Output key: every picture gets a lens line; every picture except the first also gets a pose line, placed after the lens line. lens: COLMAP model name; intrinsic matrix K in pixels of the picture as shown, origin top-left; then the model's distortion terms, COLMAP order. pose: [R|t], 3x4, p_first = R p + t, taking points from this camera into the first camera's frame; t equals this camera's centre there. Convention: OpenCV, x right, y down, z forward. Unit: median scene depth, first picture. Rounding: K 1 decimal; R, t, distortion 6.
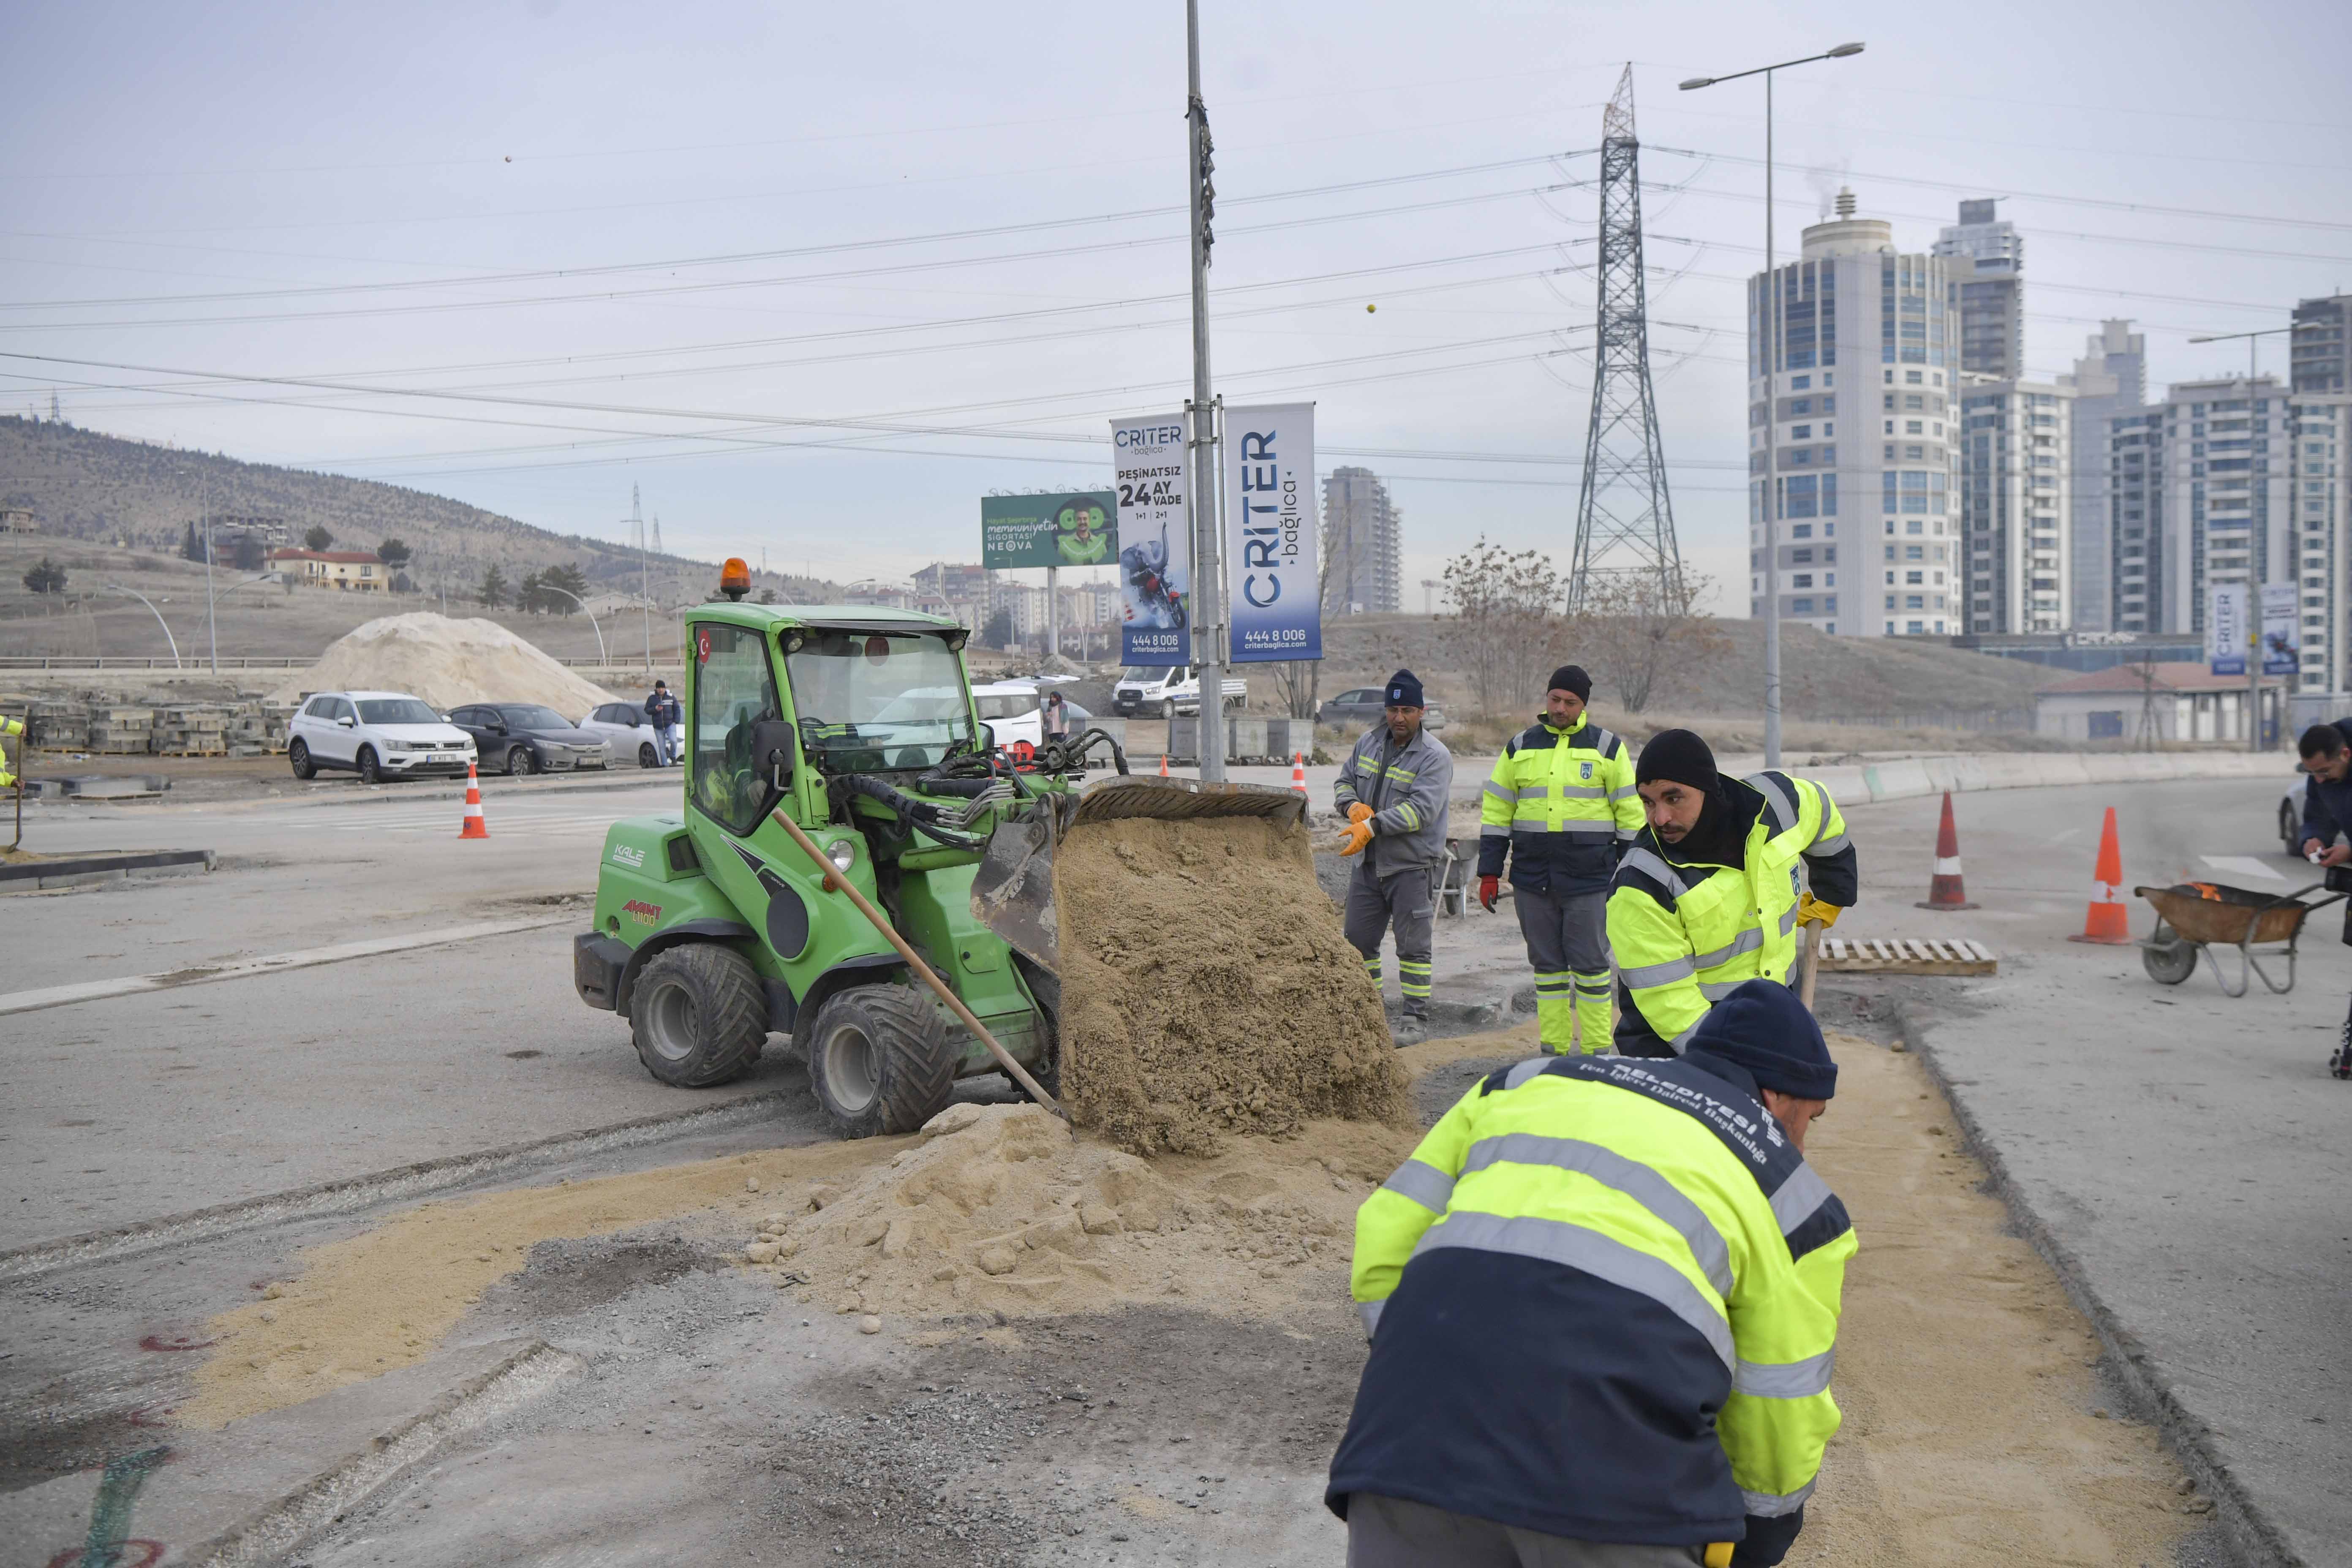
lens RADIAL K [[2447.7, 0, 1180.9], [0, 2447.7, 735.1], [0, 0, 1]] dist [-0.018689, 0.100139]
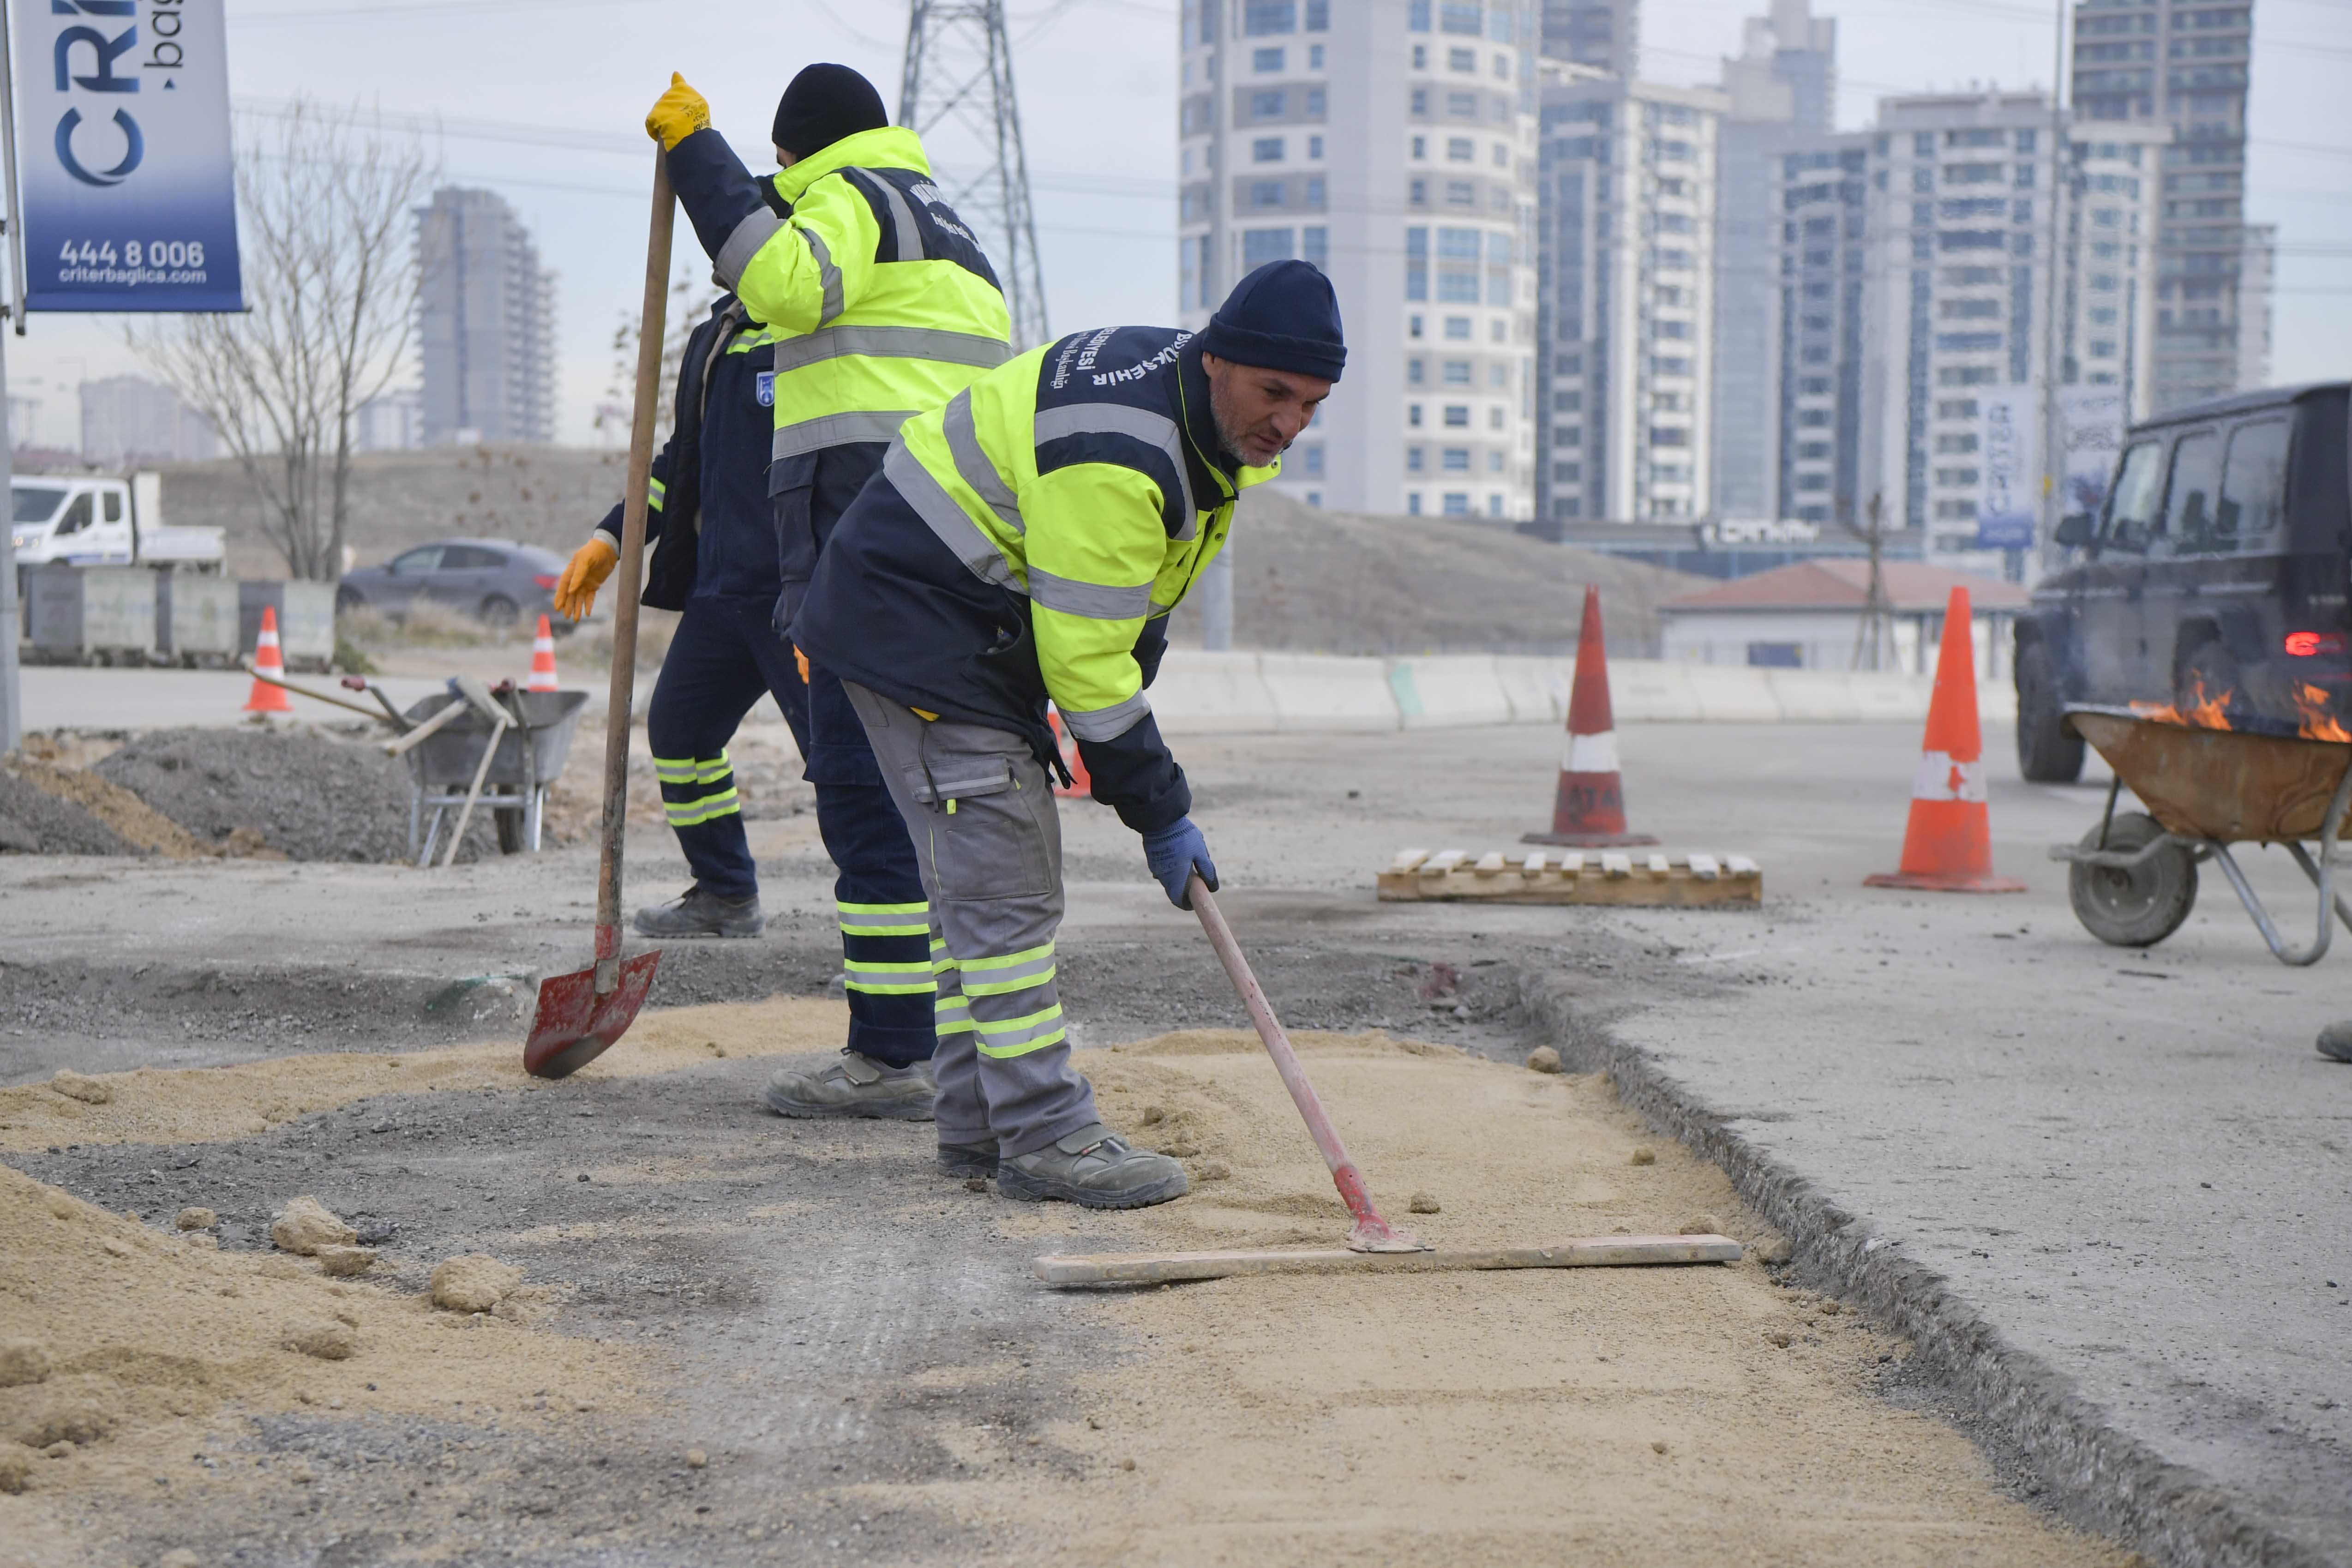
lens RADIAL K [[3925.5, 0, 1176.0], [0, 3925.5, 784.0], [0, 0, 1]] dist [0.175014, 0.052183]
pose [[0.973668, 0.011953, 0.227656, 0.026548], [-0.011956, 0.999928, -0.001366, 0.024021], [-0.227656, -0.001392, 0.973741, 0.114963]]
